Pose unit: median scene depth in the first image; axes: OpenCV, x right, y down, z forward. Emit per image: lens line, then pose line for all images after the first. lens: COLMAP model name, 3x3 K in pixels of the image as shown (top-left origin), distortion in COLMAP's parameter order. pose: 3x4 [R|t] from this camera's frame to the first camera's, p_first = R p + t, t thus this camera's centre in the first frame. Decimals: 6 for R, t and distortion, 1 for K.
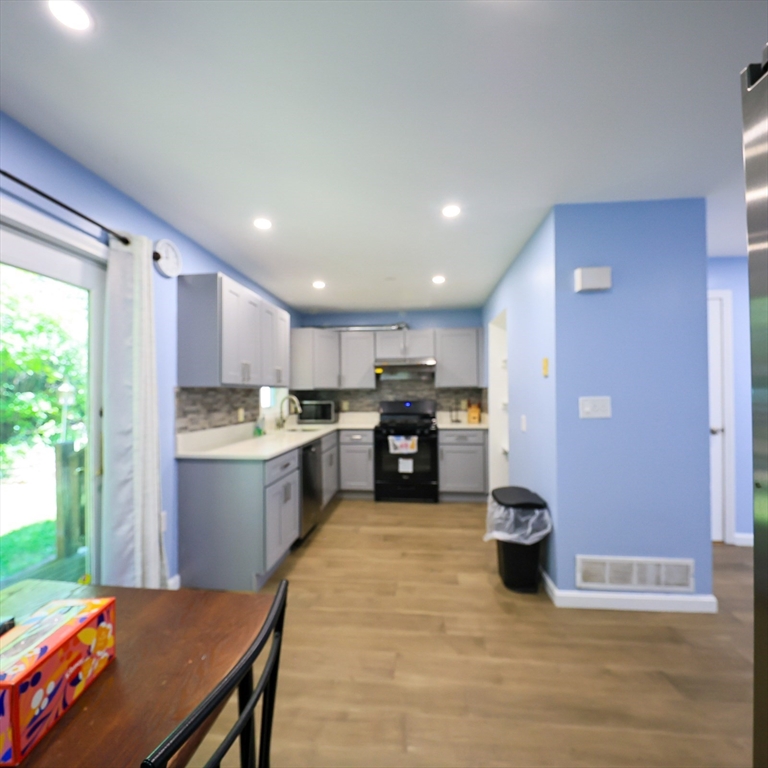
lens RADIAL K [[362.1, 0, 382.9], [0, 362.1, 389.5], [0, 0, 1]] dist [0.012959, -0.008237]
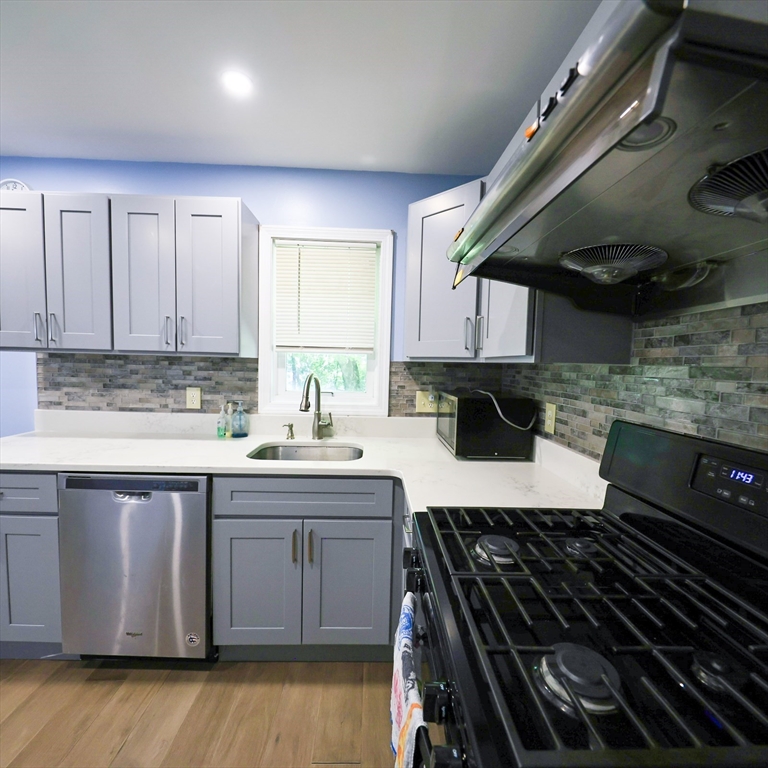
lens RADIAL K [[362.1, 0, 382.3], [0, 362.1, 388.2], [0, 0, 1]] dist [0.012959, -0.008237]
pose [[0.121818, 0.081204, -0.989225, 0.317580], [-0.014582, 0.996687, 0.080021, -0.003484], [0.992445, 0.004677, 0.122599, 1.456730]]
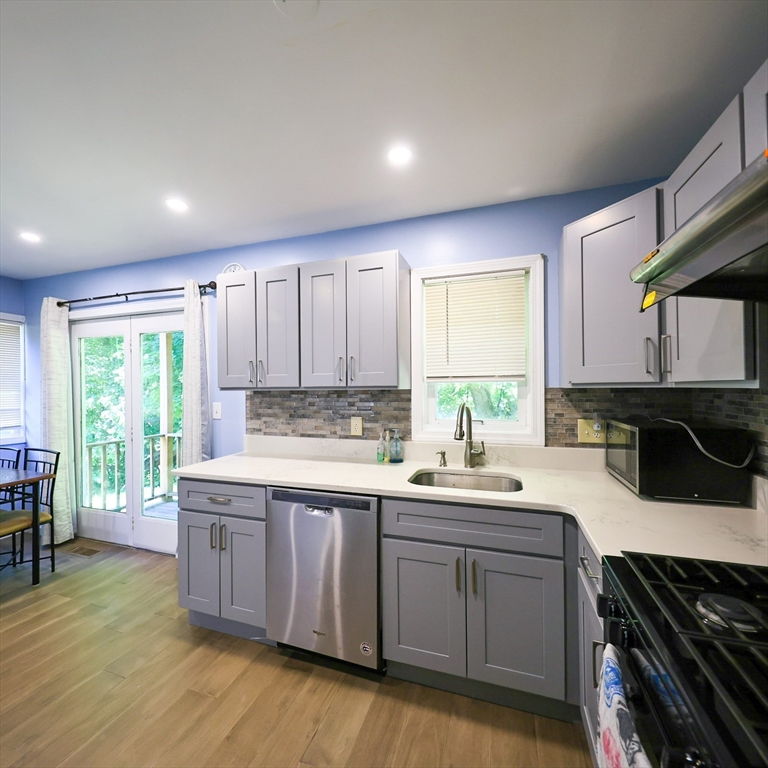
lens RADIAL K [[362.1, 0, 379.1], [0, 362.1, 388.4], [0, 0, 1]] dist [0.012959, -0.008237]
pose [[-0.230197, 0.014234, -0.973040, 0.343586], [0.023334, 0.999686, 0.009103, -0.012452], [0.972864, -0.020609, -0.230456, 1.411983]]
